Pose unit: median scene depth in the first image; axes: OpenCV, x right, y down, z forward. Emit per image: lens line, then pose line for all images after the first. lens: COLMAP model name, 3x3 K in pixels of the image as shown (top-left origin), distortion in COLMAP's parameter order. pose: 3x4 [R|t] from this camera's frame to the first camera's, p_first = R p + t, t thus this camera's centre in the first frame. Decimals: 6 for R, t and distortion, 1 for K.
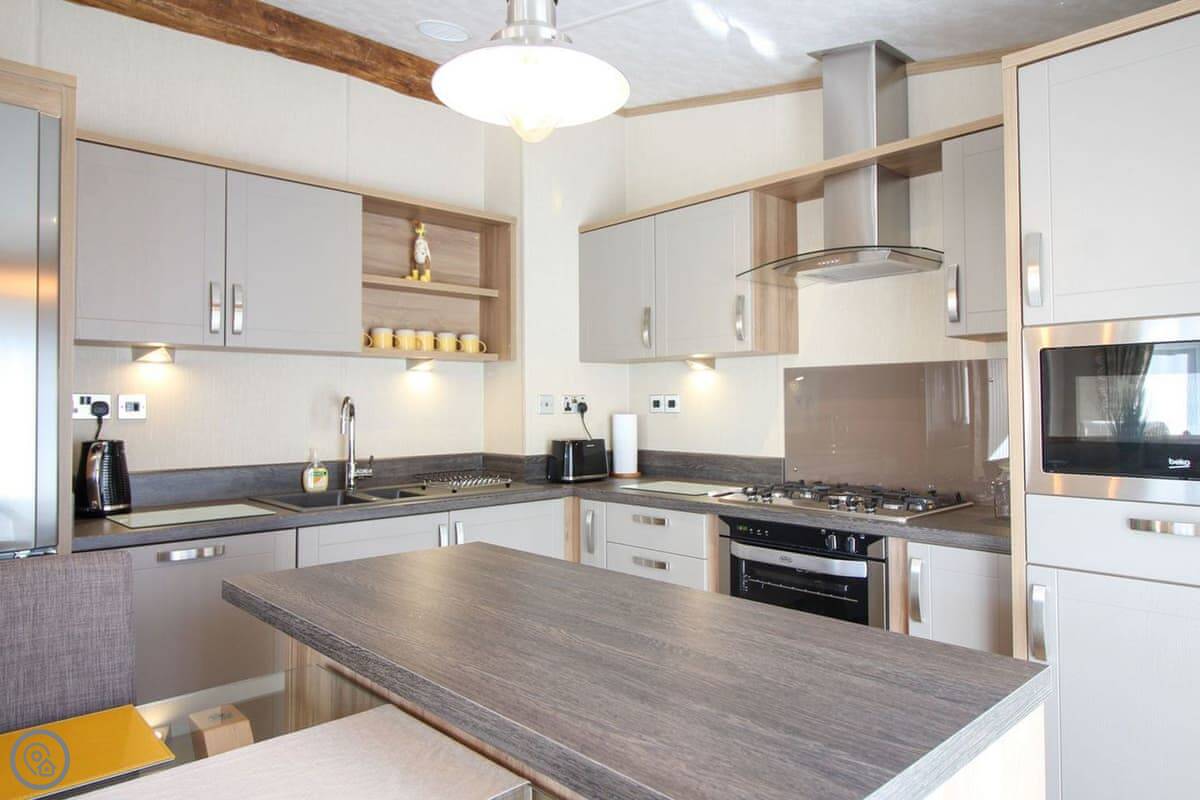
lens RADIAL K [[731.9, 0, 632.5], [0, 731.9, 393.9], [0, 0, 1]] dist [-0.006494, -0.008275]
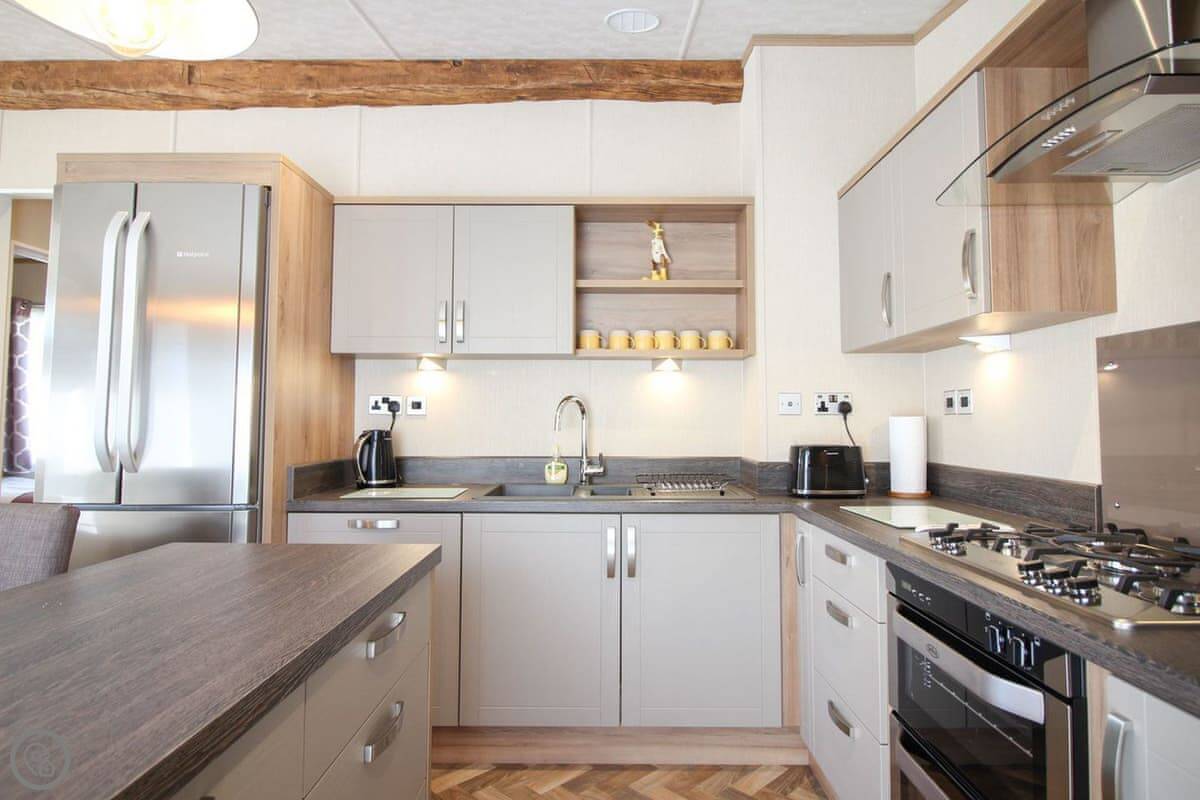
lens RADIAL K [[671.8, 0, 613.2], [0, 671.8, 383.4], [0, 0, 1]] dist [0.003802, -0.001760]
pose [[0.725392, -0.026689, -0.687819, 0.300357], [0.007484, 0.999495, -0.030890, 0.014131], [0.688296, 0.017260, 0.725225, 0.301078]]
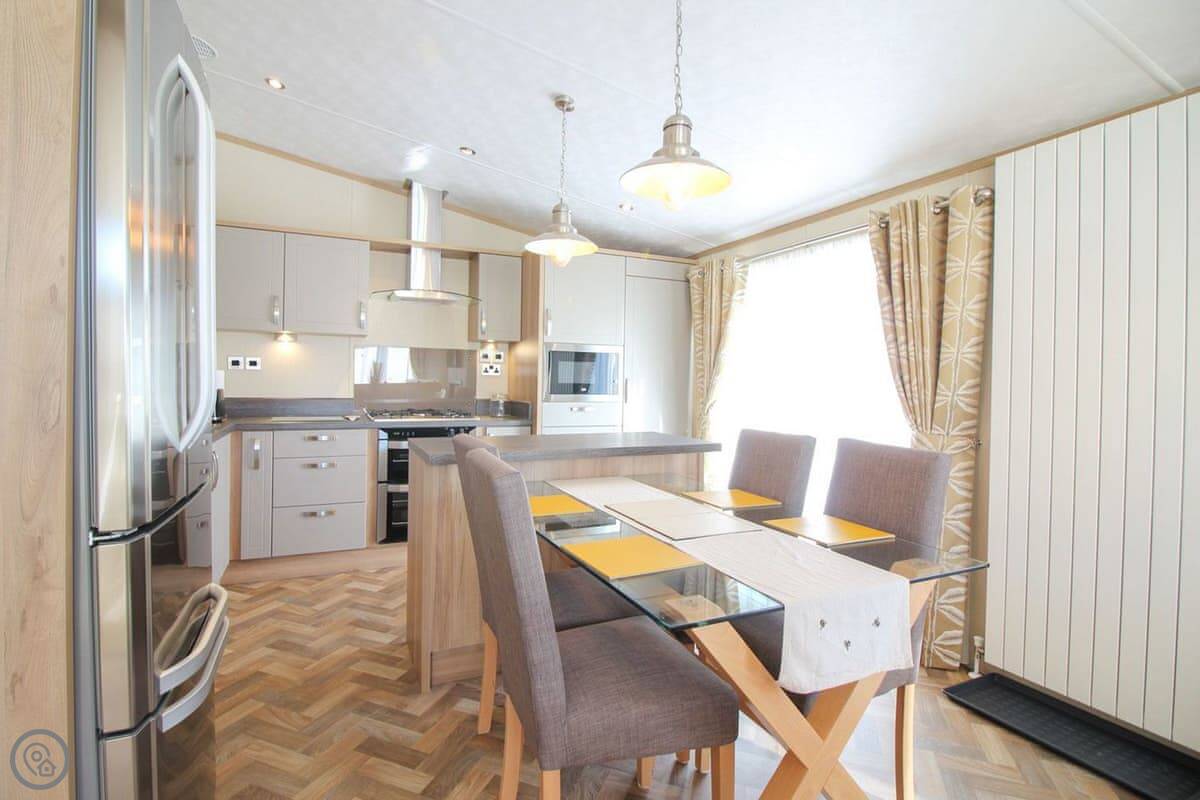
lens RADIAL K [[552.5, 0, 594.0], [0, 552.5, 378.7], [0, 0, 1]] dist [0.000387, -0.009918]
pose [[0.341121, 0.002808, 0.940015, -0.799477], [-0.037900, 0.999224, 0.010769, 0.007489], [-0.939255, -0.039300, 0.340963, 0.040511]]
